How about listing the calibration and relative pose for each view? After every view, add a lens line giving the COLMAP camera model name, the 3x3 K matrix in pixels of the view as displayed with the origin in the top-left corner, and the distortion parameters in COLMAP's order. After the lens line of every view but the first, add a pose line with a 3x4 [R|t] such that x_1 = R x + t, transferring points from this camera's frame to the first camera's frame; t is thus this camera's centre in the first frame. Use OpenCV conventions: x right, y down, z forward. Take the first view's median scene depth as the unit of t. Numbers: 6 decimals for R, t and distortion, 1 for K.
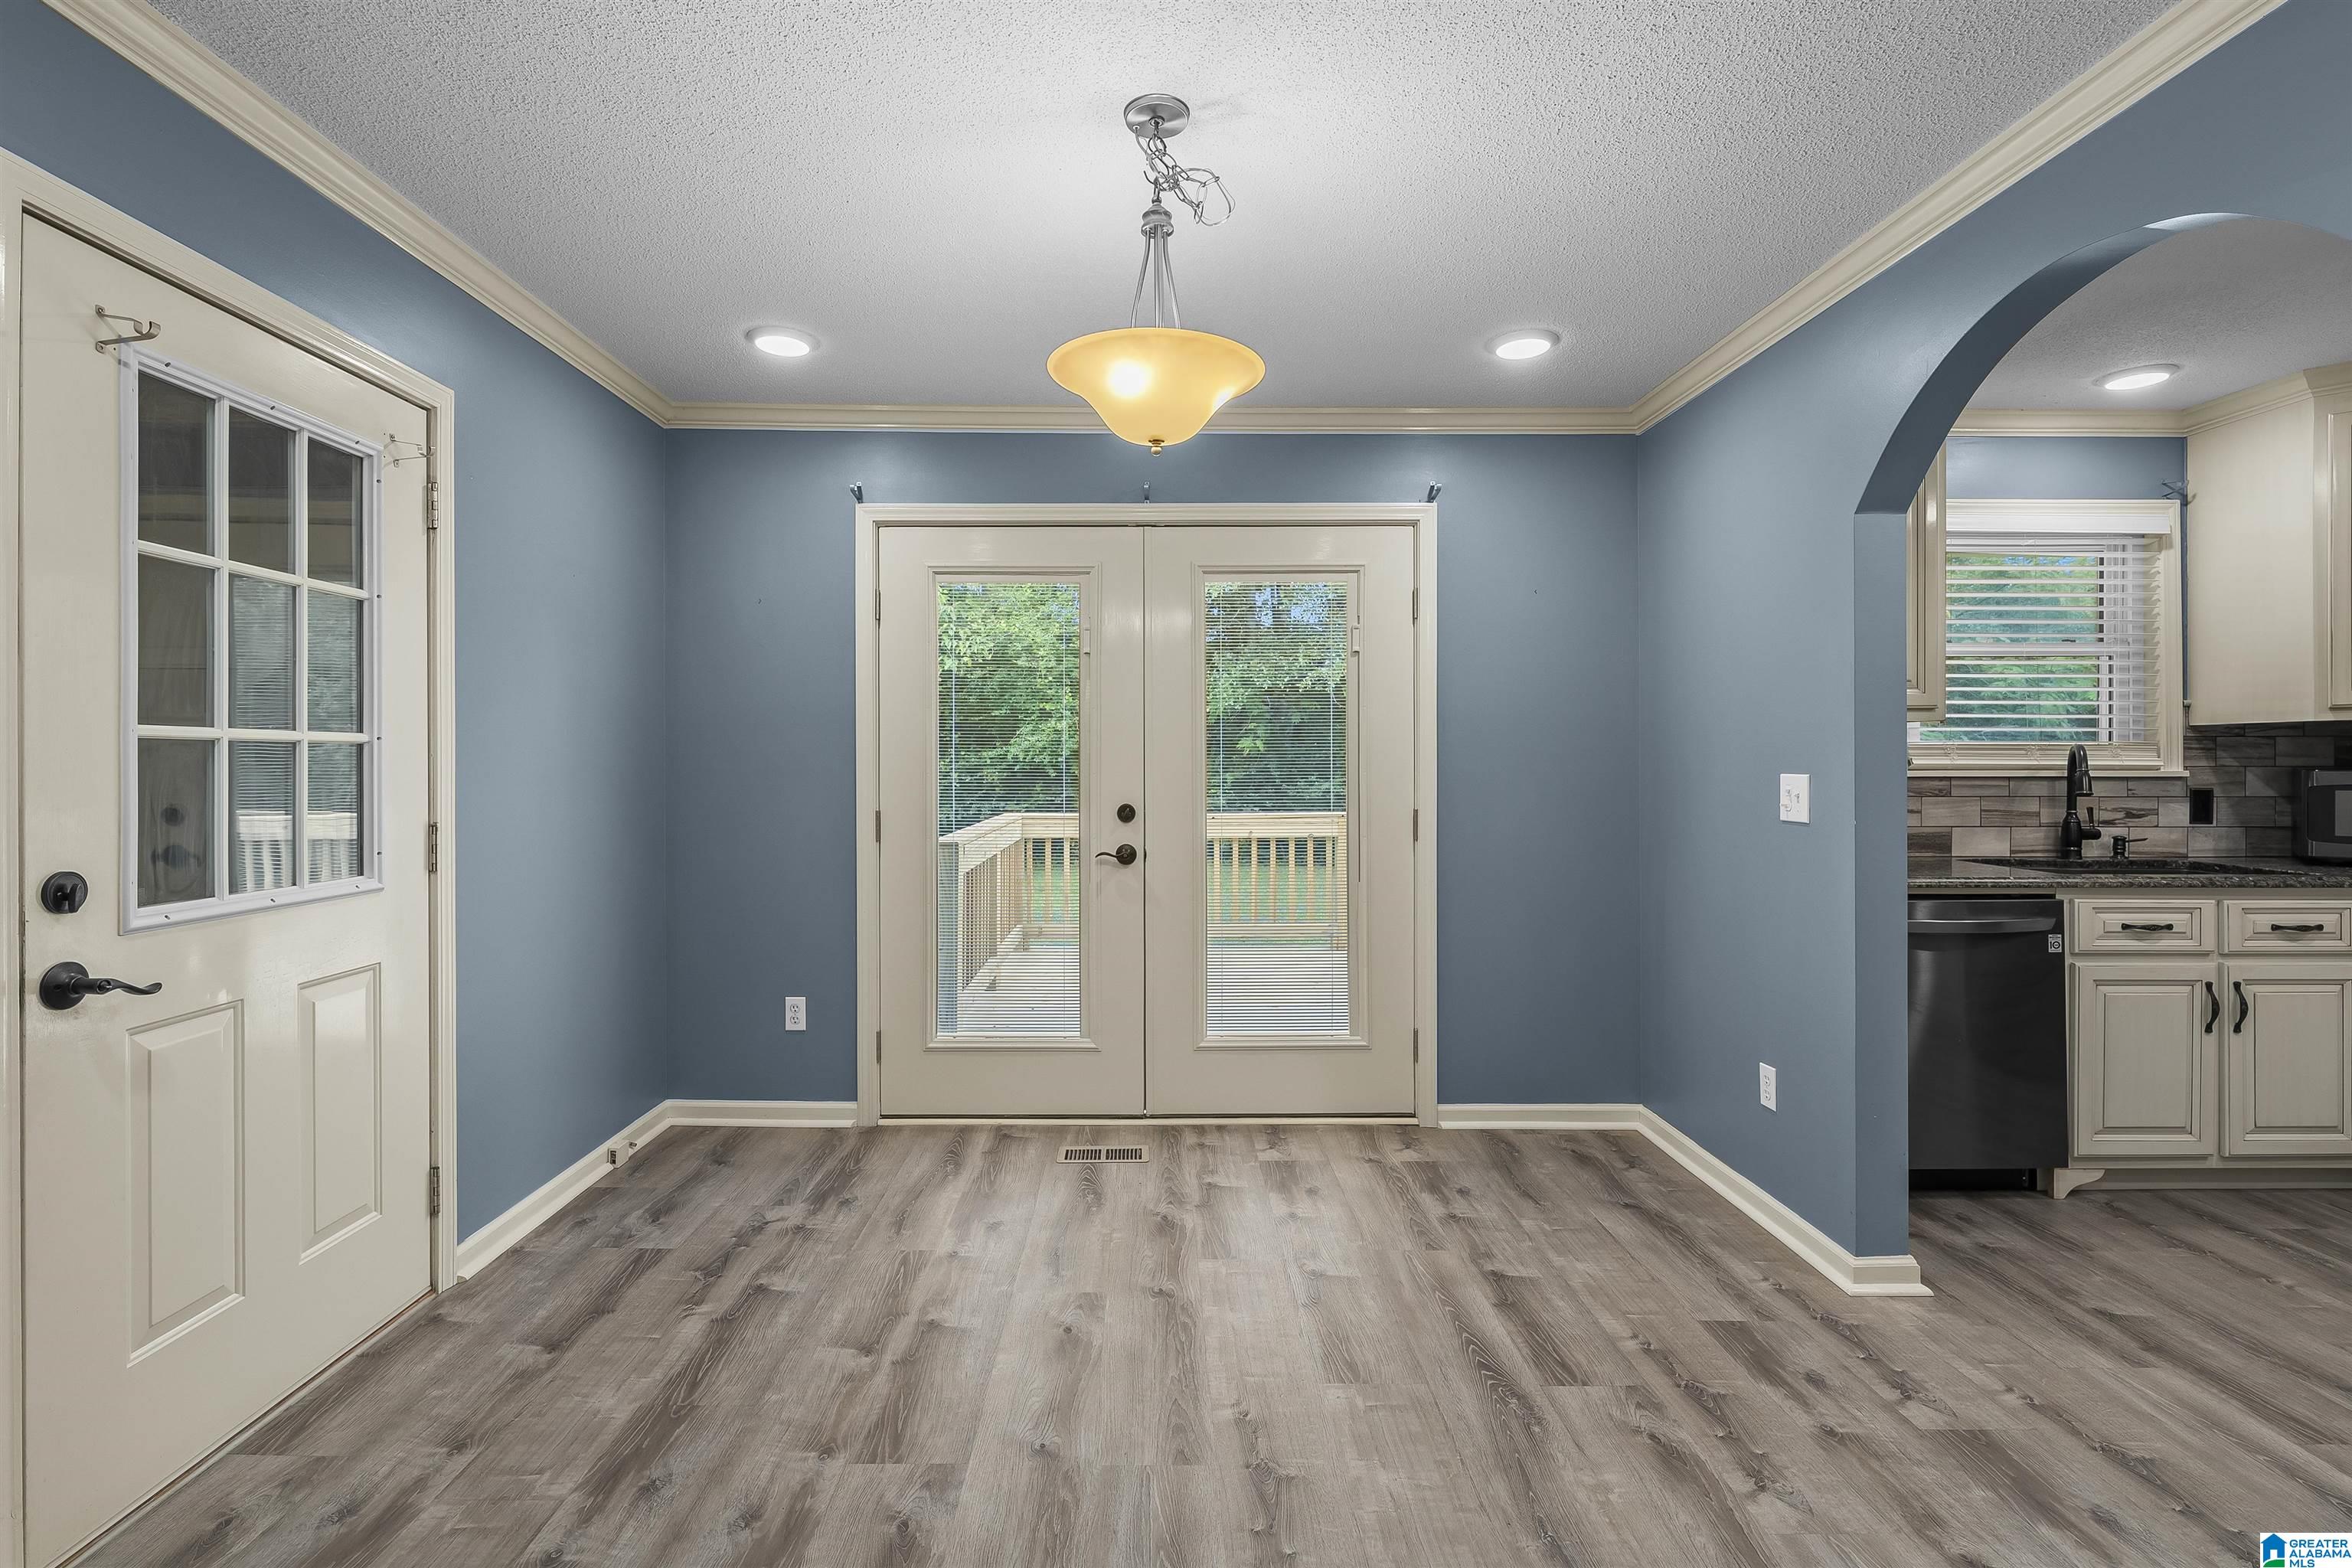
lens RADIAL K [[1081.5, 0, 1160.5], [0, 1081.5, 759.3], [0, 0, 1]] dist [0.002974, 0.000139]
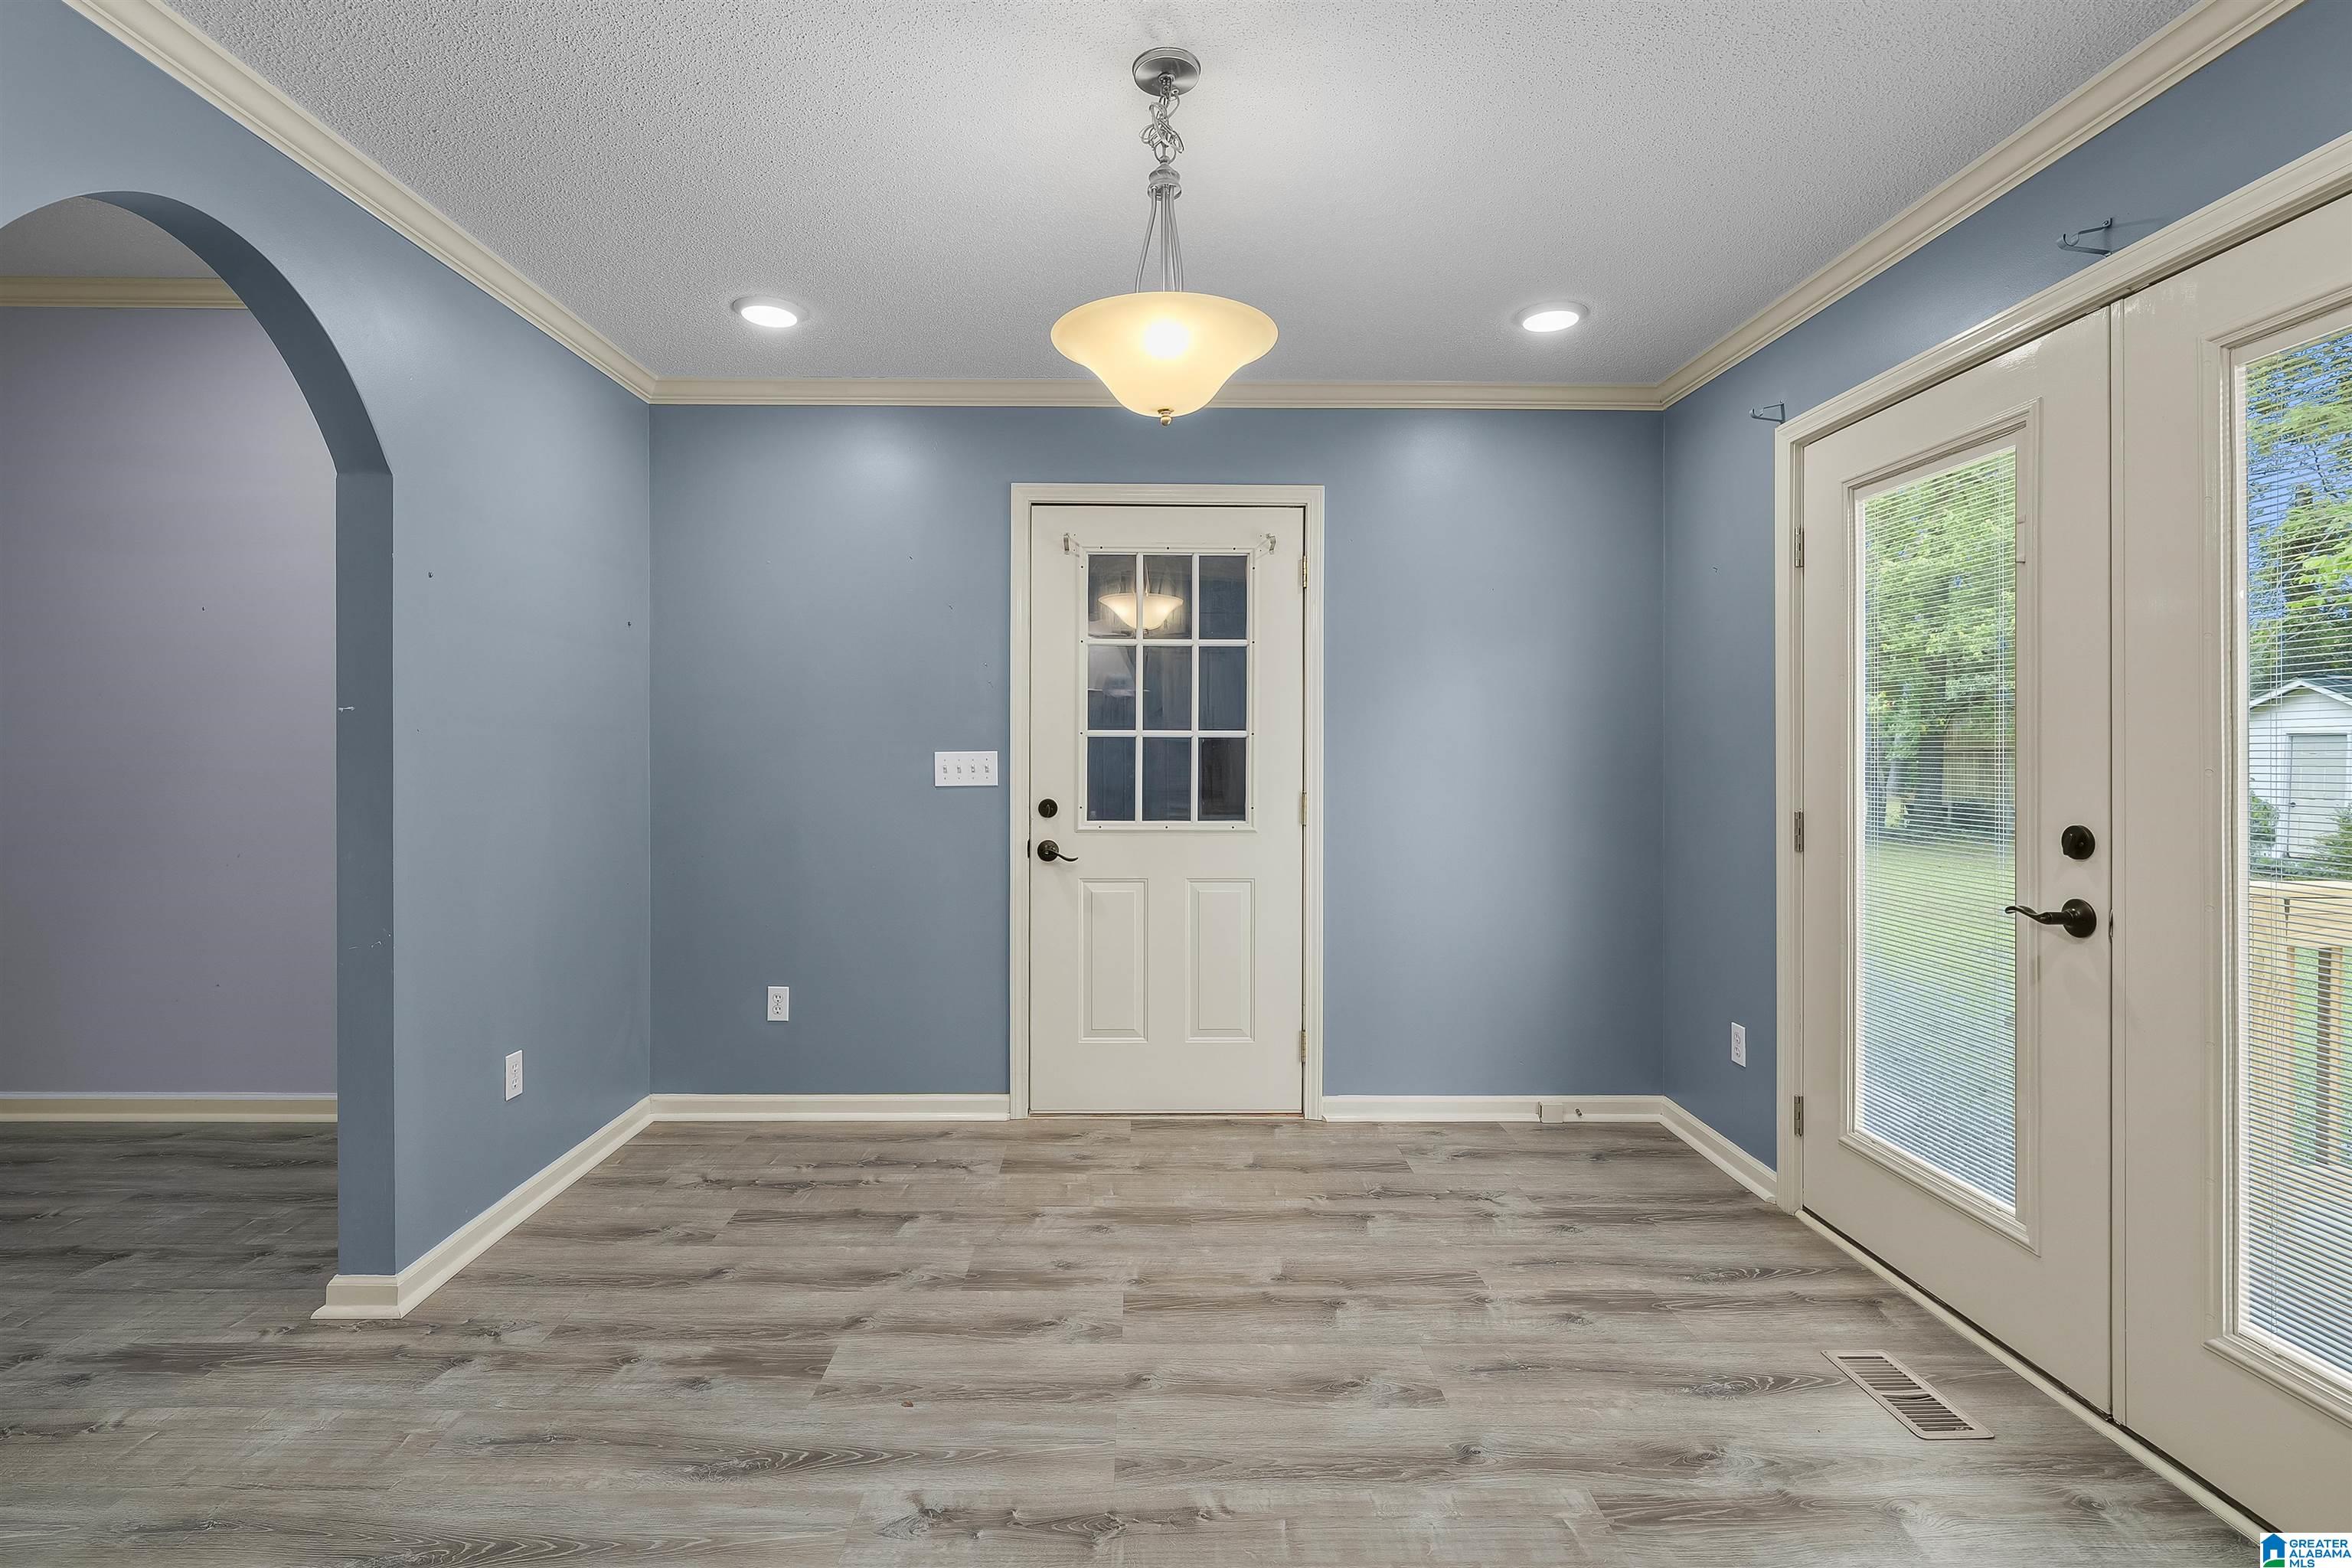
lens RADIAL K [[1081.5, 0, 1160.5], [0, 1081.5, 759.3], [0, 0, 1]] dist [0.002974, 0.000139]
pose [[0.004166, 0.005377, -0.999977, 0.861351], [-0.000914, 0.999985, 0.005373, 0.009016], [0.999991, 0.000891, 0.004171, 0.899386]]
